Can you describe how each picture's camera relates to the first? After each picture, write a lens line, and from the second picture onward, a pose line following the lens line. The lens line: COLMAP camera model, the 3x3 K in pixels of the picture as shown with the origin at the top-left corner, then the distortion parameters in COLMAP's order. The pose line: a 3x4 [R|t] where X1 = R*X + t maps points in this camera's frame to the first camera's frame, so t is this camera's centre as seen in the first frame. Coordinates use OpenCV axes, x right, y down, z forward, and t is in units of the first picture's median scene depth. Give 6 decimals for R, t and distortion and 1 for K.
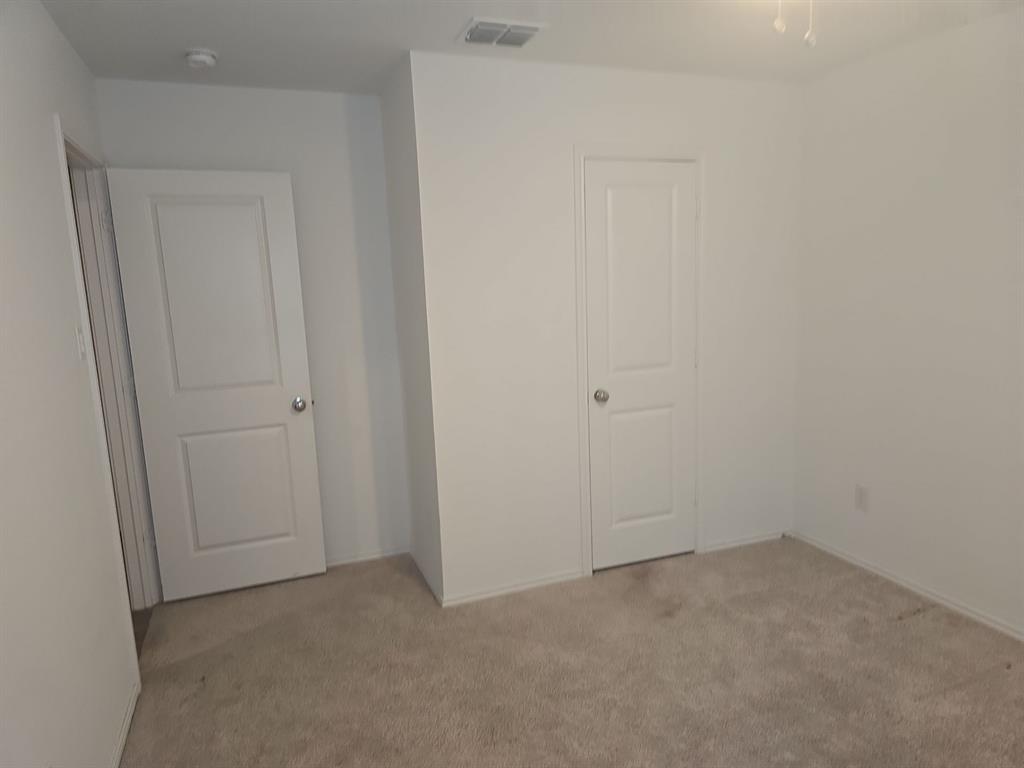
lens RADIAL K [[687.5, 0, 516.7], [0, 687.5, 398.1], [0, 0, 1]] dist [0.067616, -0.071889]
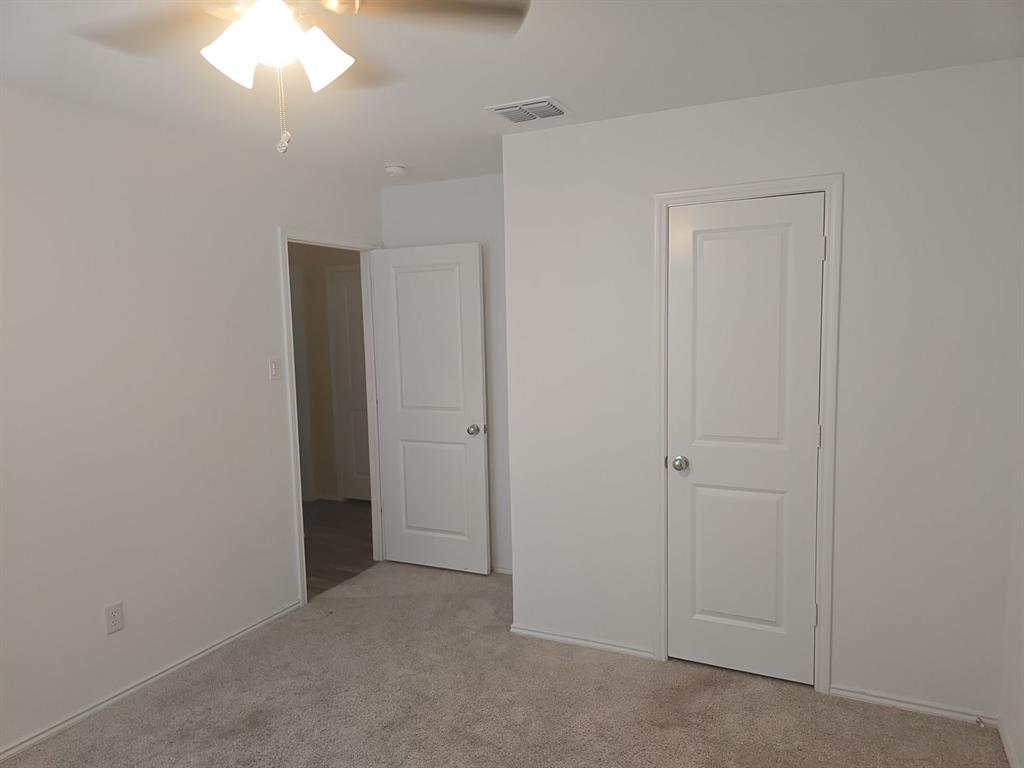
lens RADIAL K [[687.5, 0, 516.7], [0, 687.5, 398.1], [0, 0, 1]] dist [0.067616, -0.071889]
pose [[0.687346, 0.097142, -0.719805, 0.611555], [-0.129118, 0.991573, 0.010523, -0.068821], [0.714761, 0.085707, 0.694097, 0.213374]]
